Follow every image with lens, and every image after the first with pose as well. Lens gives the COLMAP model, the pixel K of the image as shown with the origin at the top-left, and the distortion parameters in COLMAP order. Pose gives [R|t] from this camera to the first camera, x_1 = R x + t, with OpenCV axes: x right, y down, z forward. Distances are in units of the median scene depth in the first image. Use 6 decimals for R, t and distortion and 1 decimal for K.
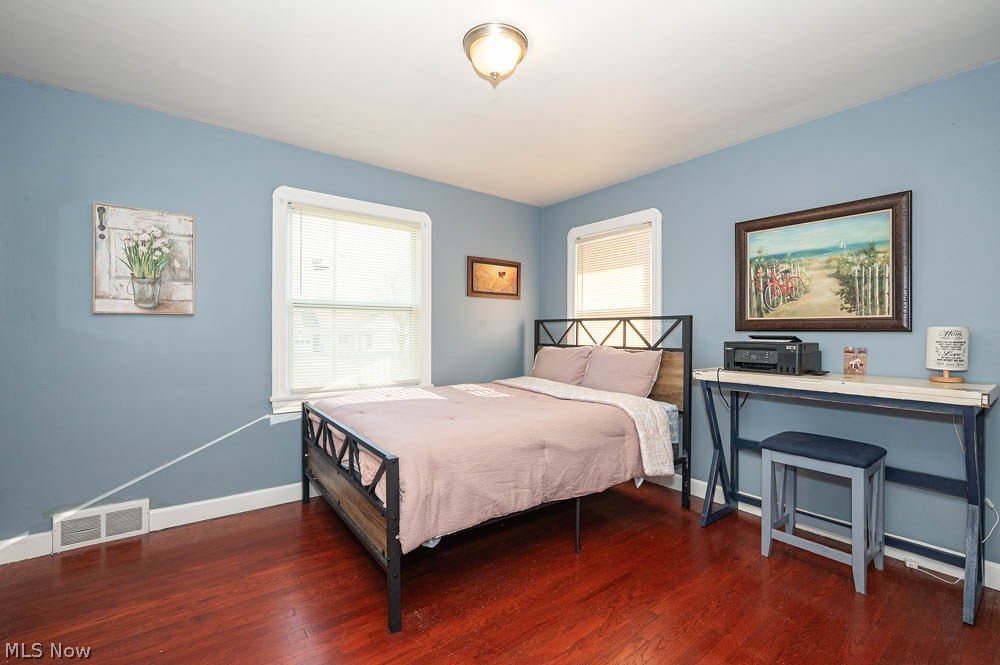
lens RADIAL K [[444.0, 0, 501.3], [0, 444.0, 330.9], [0, 0, 1]] dist [-0.000205, -0.000058]
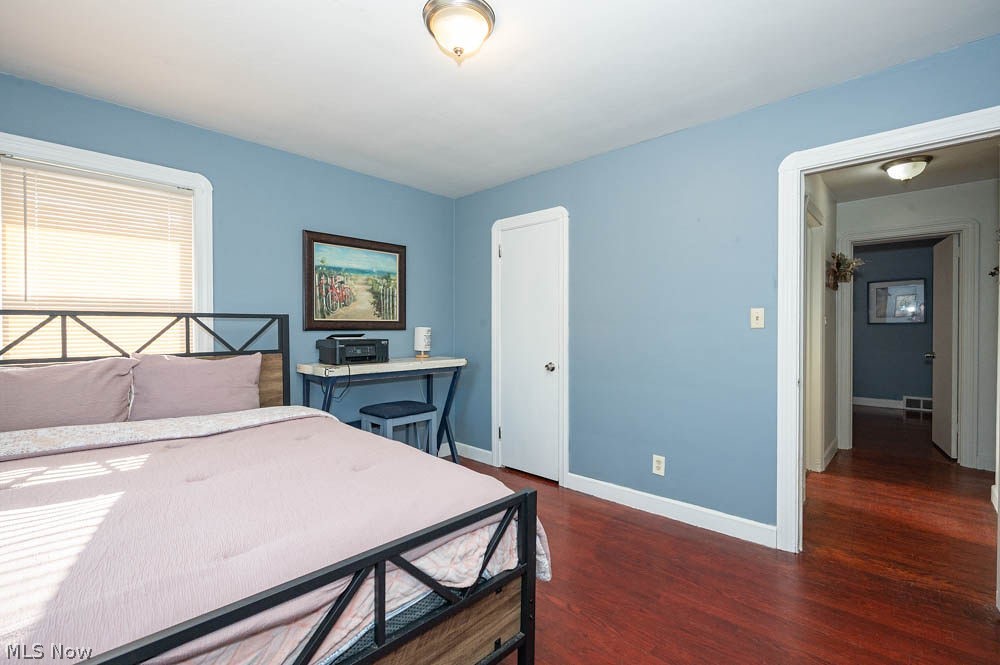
lens RADIAL K [[444.0, 0, 501.3], [0, 444.0, 330.9], [0, 0, 1]] dist [-0.000205, -0.000058]
pose [[-0.172718, -0.005090, 0.984958, -0.680332], [0.006832, 0.999956, 0.006365, -0.002827], [-0.984948, 0.007829, -0.172676, 0.799805]]
